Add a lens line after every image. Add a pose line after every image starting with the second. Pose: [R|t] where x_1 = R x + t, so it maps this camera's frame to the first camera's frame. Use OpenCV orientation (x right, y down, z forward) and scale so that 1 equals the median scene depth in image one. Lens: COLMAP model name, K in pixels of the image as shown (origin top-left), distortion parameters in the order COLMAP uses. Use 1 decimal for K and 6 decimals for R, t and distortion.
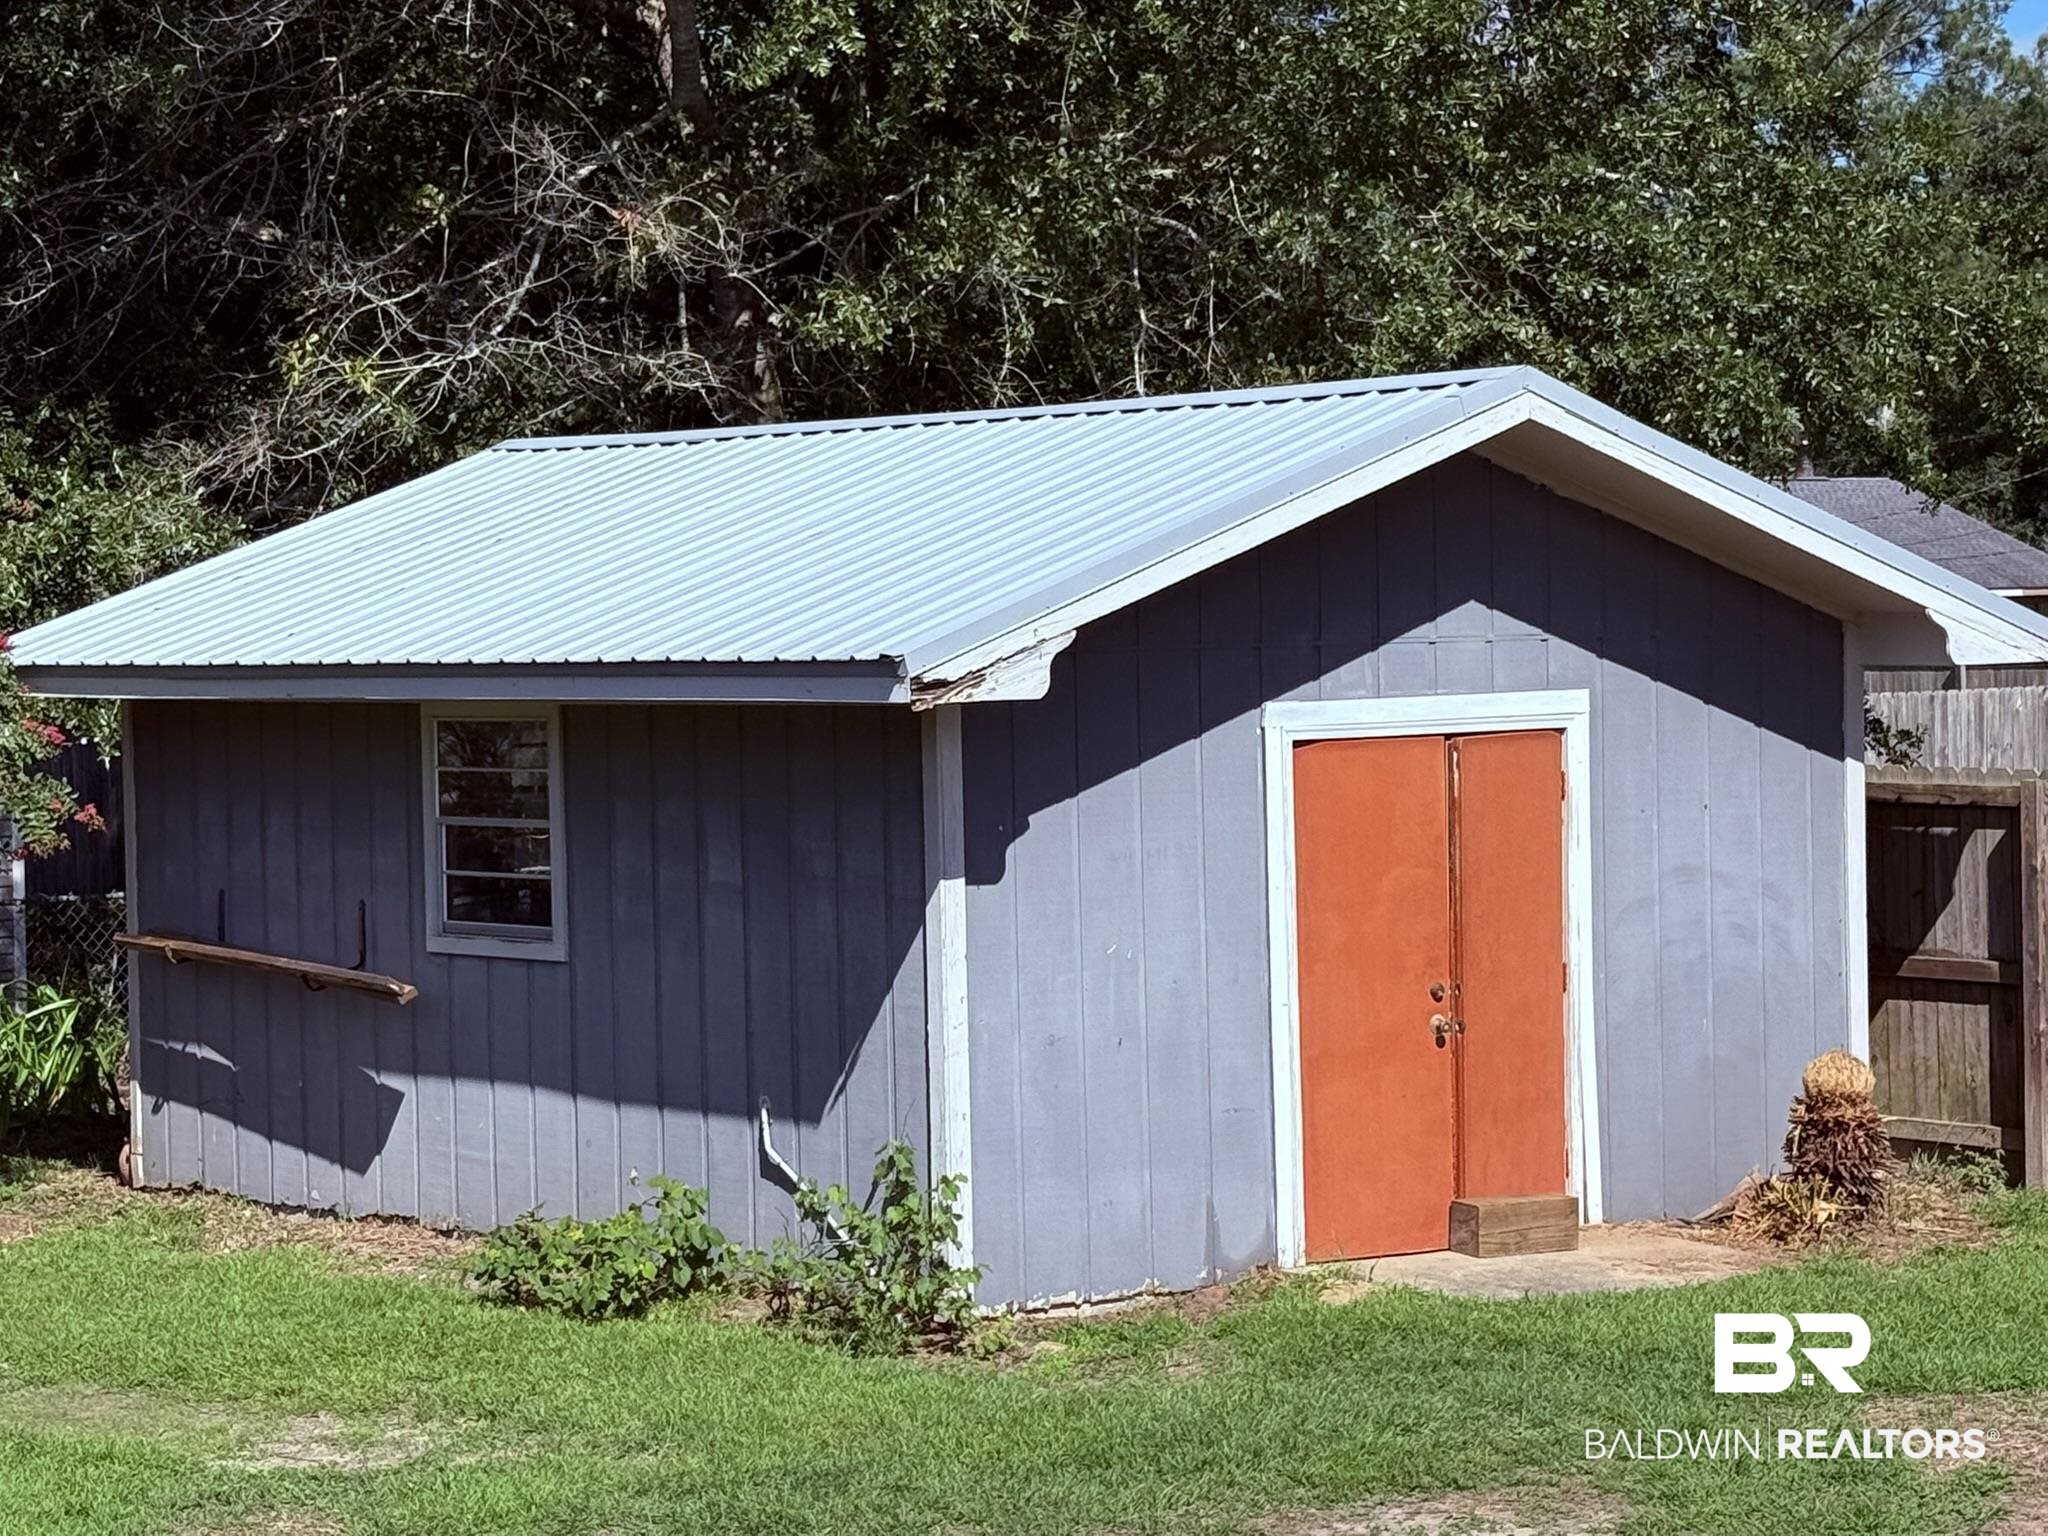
lens RADIAL K [[4796.6, 0, 1024.9], [0, 4796.6, 762.6], [0, 0, 1]] dist [0.050489, 0.000000]
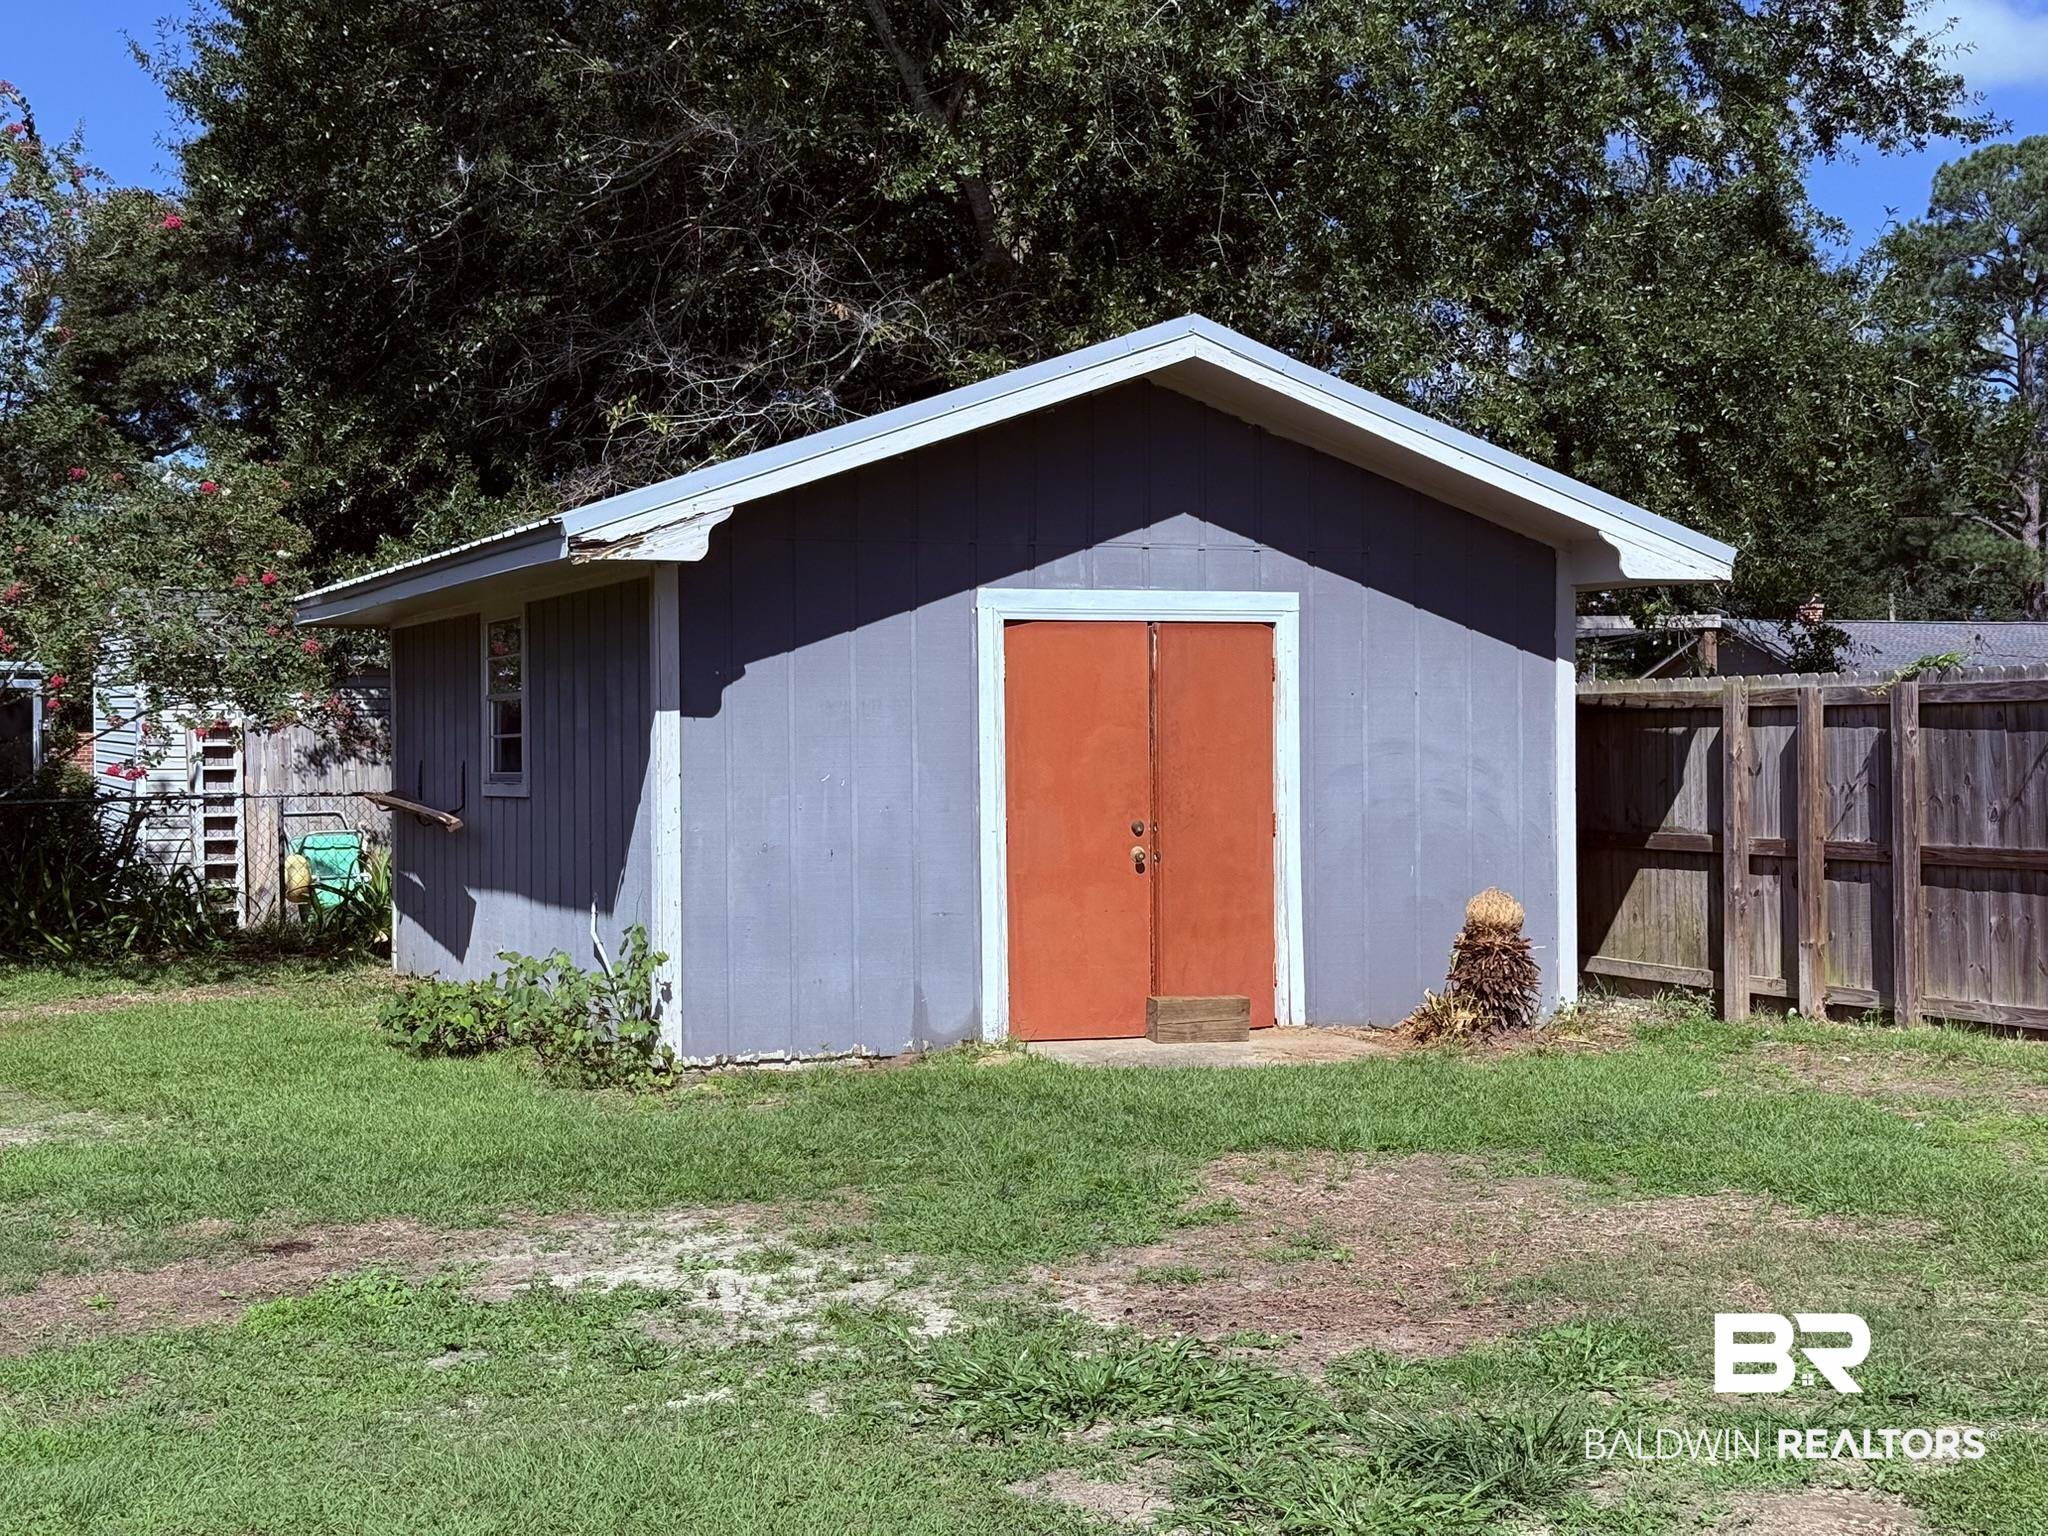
lens RADIAL K [[2873.4, 0, 1021.5], [0, 2873.4, 782.2], [0, 0, 1]] dist [0.071999, 0.000000]
pose [[0.967777, 0.017167, -0.251224, 0.239434], [-0.021149, 0.999690, -0.013160, 0.045678], [0.250920, 0.018049, 0.967840, 0.270531]]
